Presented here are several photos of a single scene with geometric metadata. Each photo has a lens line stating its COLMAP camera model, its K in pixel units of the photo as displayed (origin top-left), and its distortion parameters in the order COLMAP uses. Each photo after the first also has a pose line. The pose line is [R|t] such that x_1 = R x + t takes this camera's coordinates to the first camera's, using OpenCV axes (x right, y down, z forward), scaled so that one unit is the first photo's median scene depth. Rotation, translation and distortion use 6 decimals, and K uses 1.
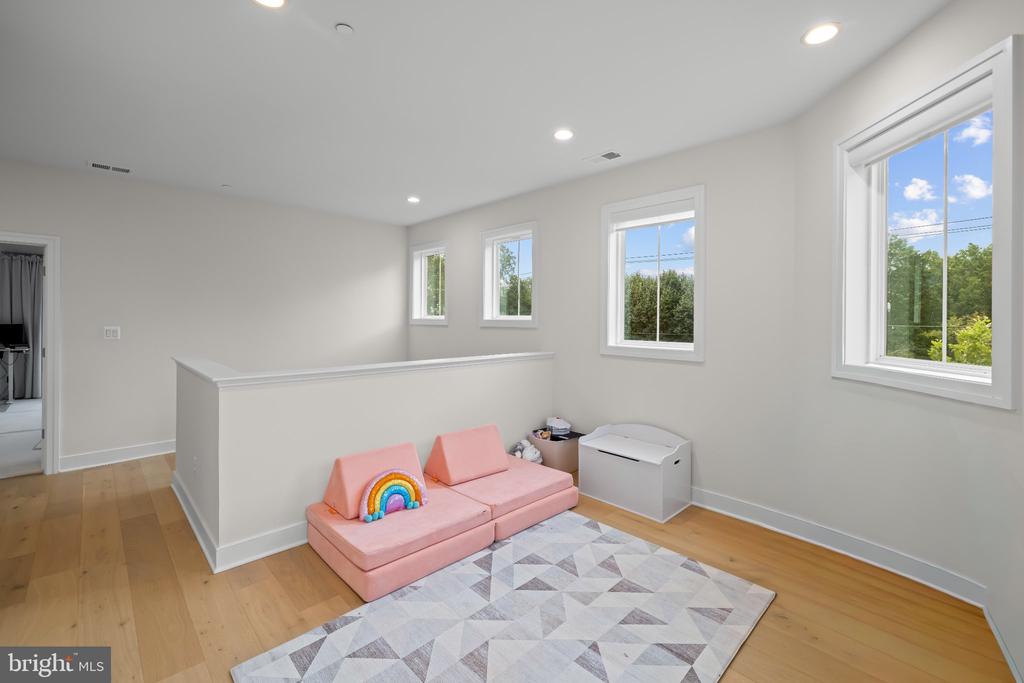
lens RADIAL K [[433.7, 0, 512.5], [0, 433.7, 329.3], [0, 0, 1]] dist [-0.001428, -0.000761]
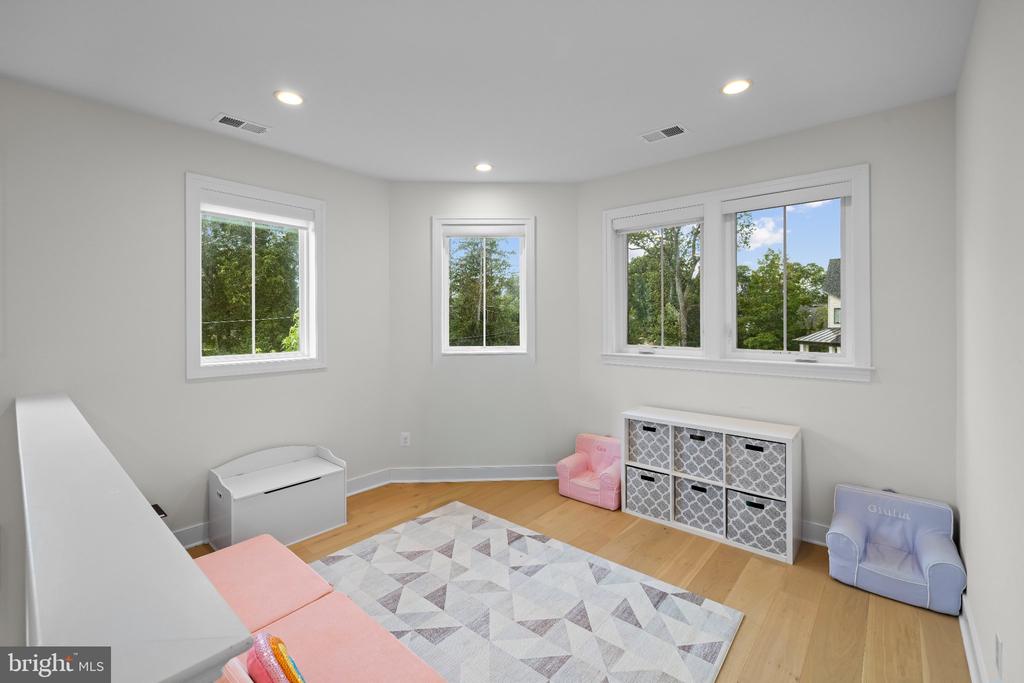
lens RADIAL K [[433.7, 0, 512.5], [0, 433.7, 329.3], [0, 0, 1]] dist [-0.001428, -0.000761]
pose [[-0.082399, -0.026250, 0.996254, -0.979800], [0.023035, 0.999336, 0.028237, -0.058942], [-0.996333, 0.025275, -0.081740, 0.920346]]
